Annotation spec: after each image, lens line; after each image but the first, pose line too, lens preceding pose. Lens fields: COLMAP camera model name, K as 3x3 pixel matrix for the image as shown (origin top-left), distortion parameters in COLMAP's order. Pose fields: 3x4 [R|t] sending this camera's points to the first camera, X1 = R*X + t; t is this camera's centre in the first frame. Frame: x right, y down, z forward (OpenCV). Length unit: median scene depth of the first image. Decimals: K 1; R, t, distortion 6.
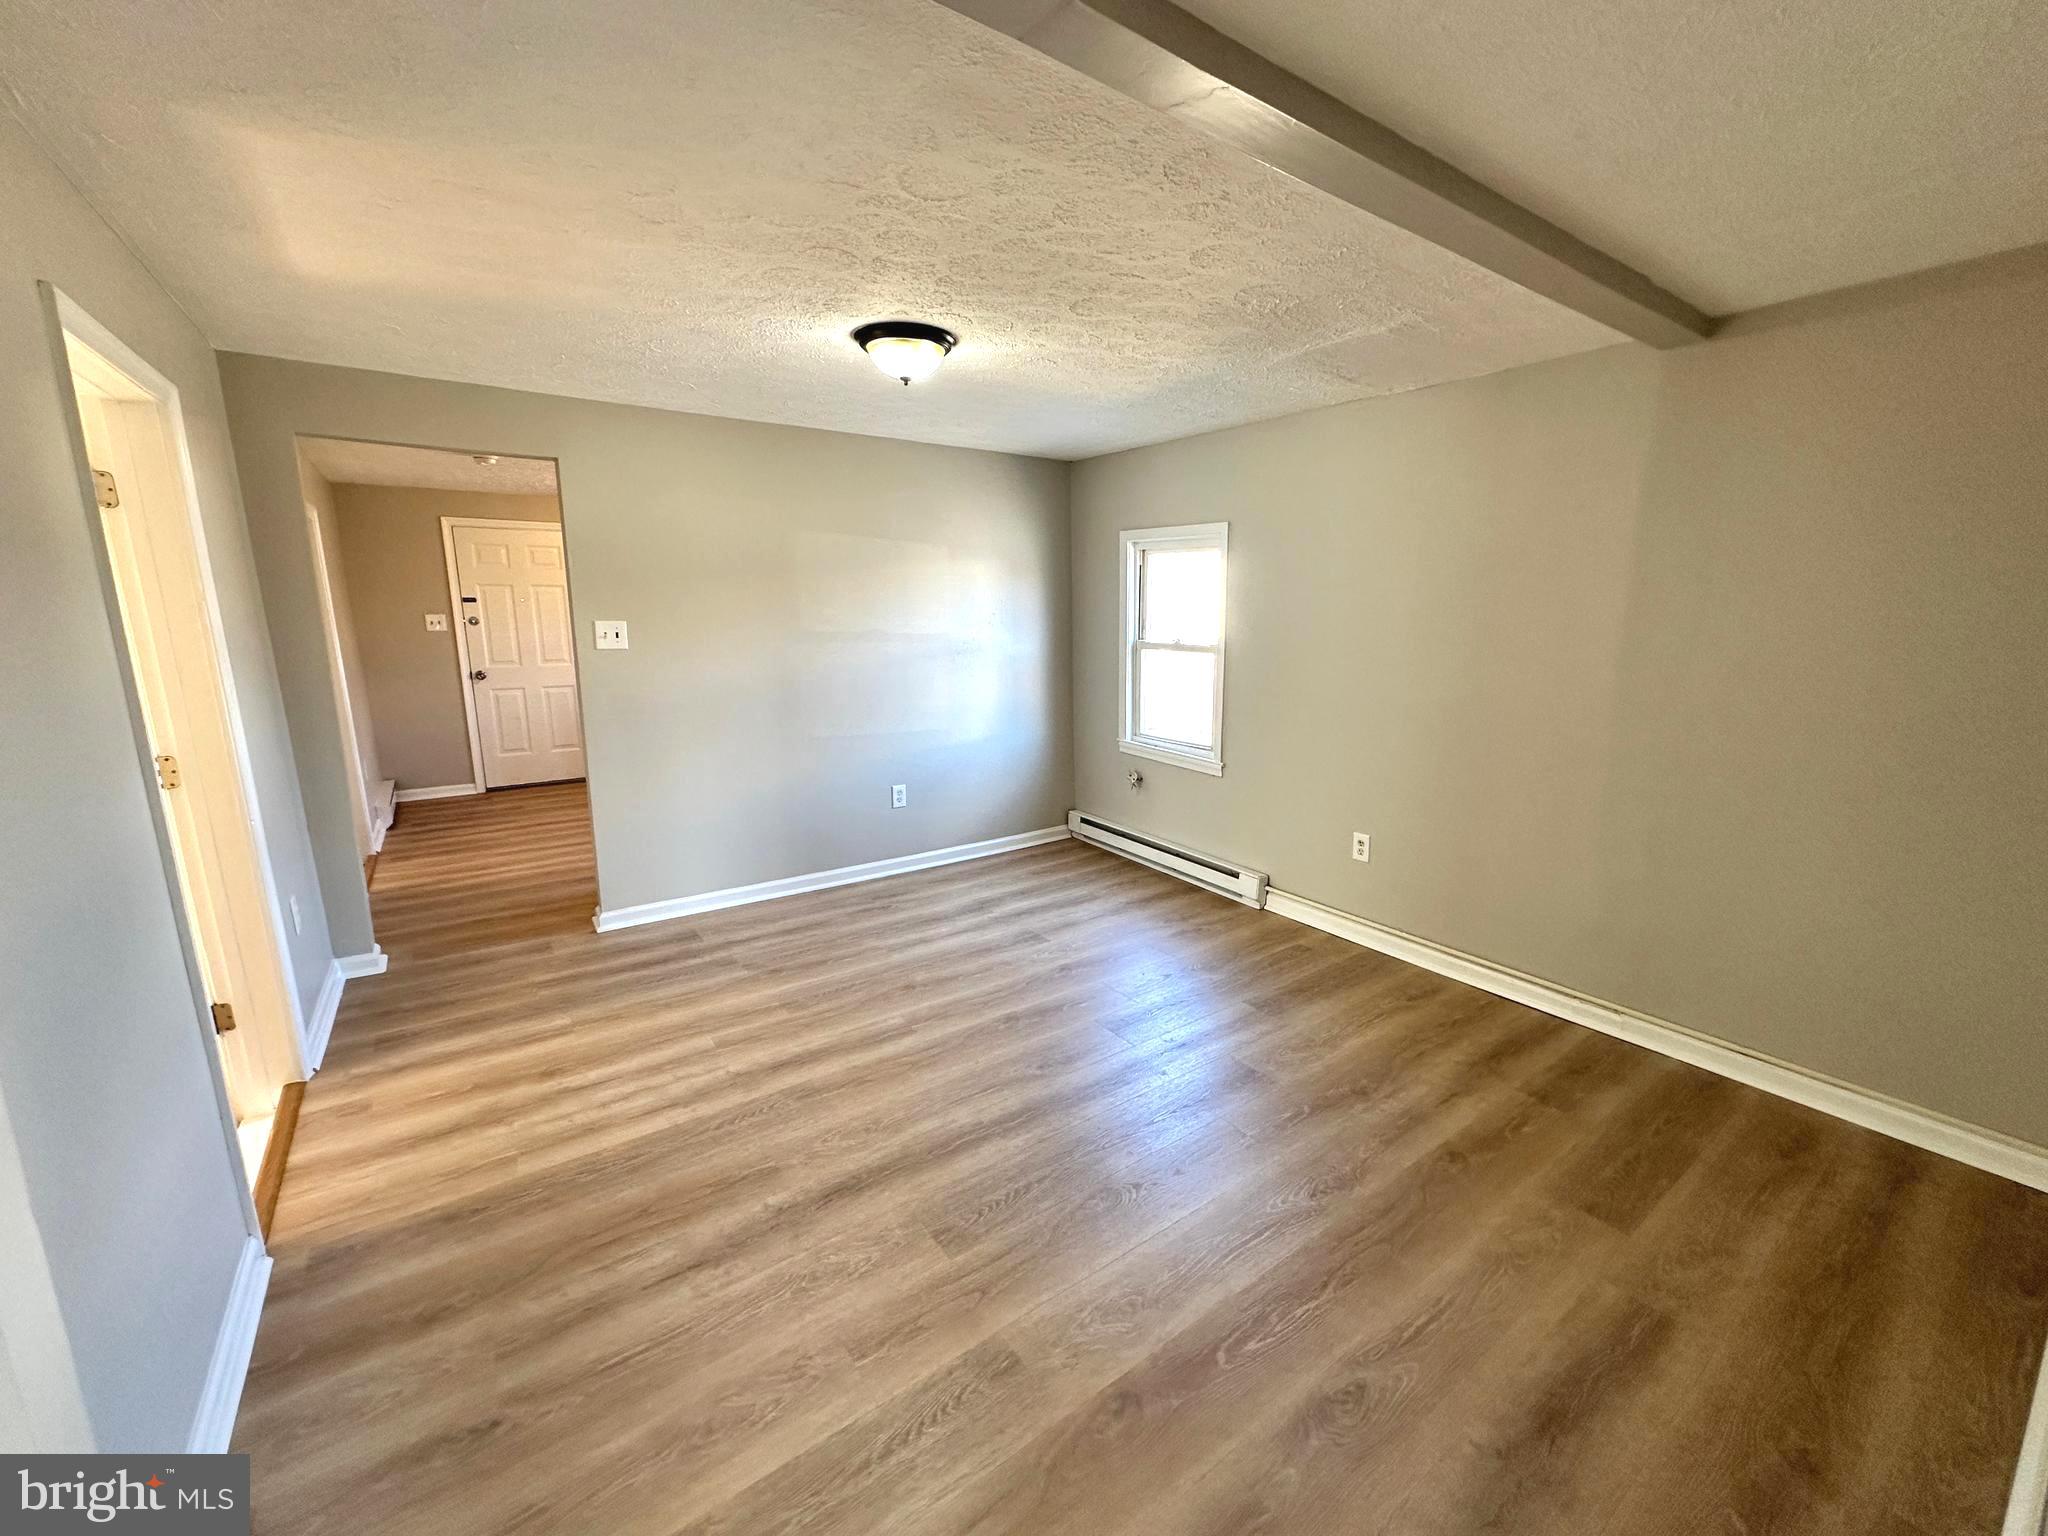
lens RADIAL K [[813.8, 0, 1022.0], [0, 813.8, 765.6], [0, 0, 1]] dist [-0.002162, 0.000500]
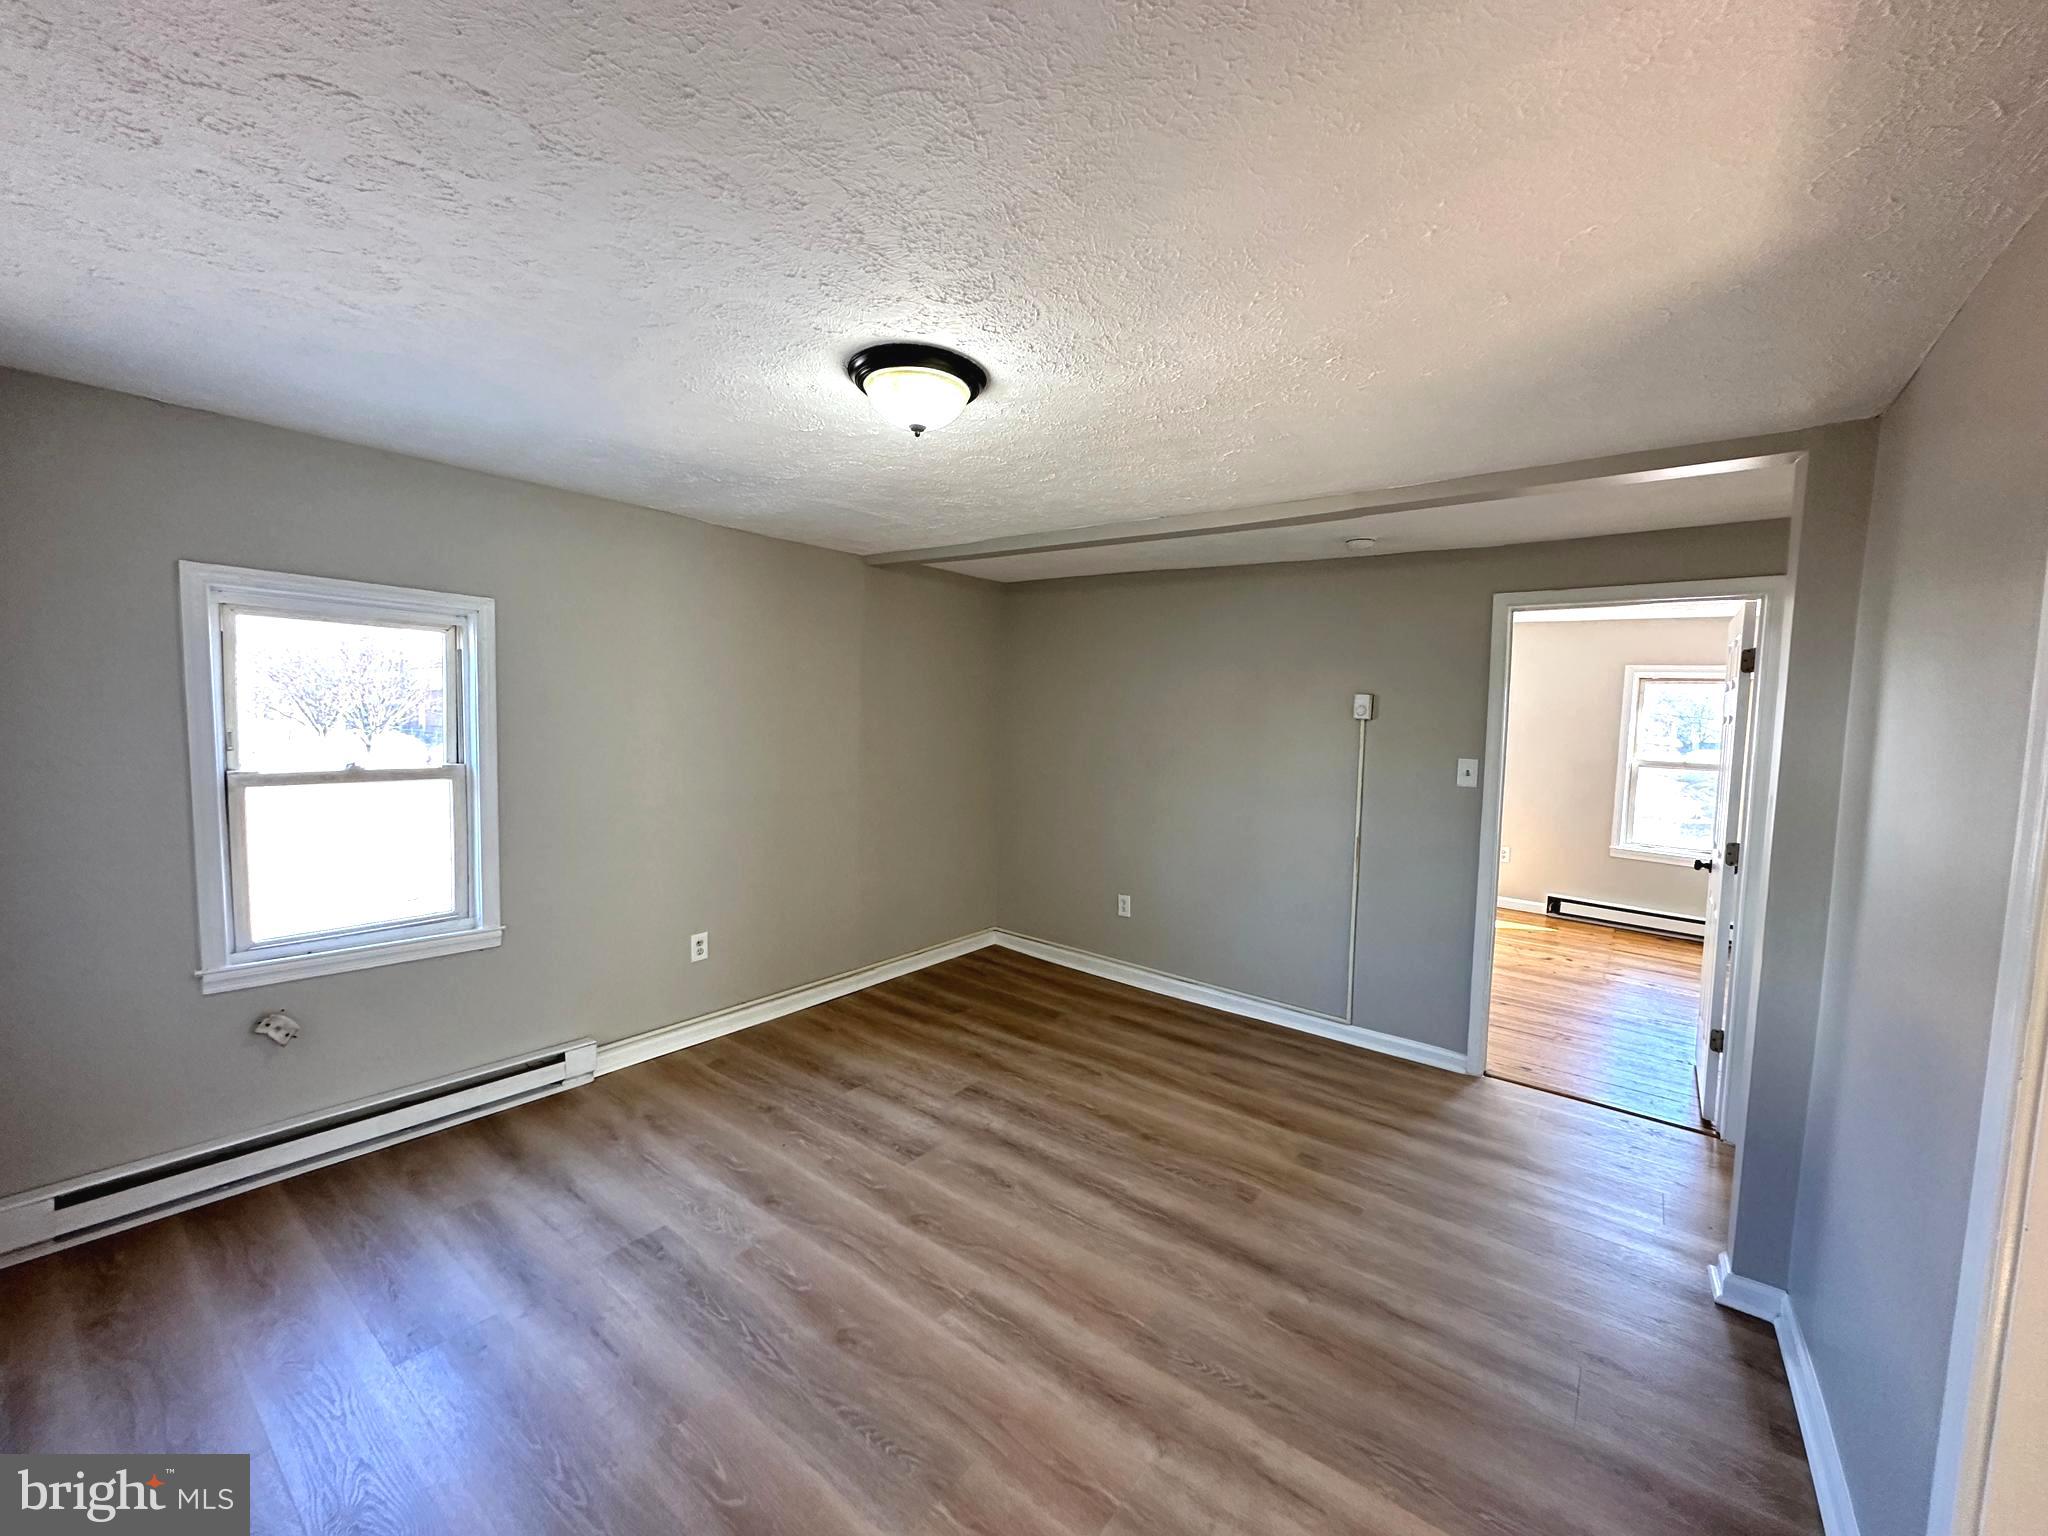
lens RADIAL K [[813.8, 0, 1024.3], [0, 813.8, 769.1], [0, 0, 1]] dist [-0.002162, 0.000500]
pose [[-0.293765, -0.079627, 0.952555, -0.786390], [0.157755, 0.978821, 0.130474, -0.223907], [-0.942770, 0.188599, -0.274982, 1.028881]]
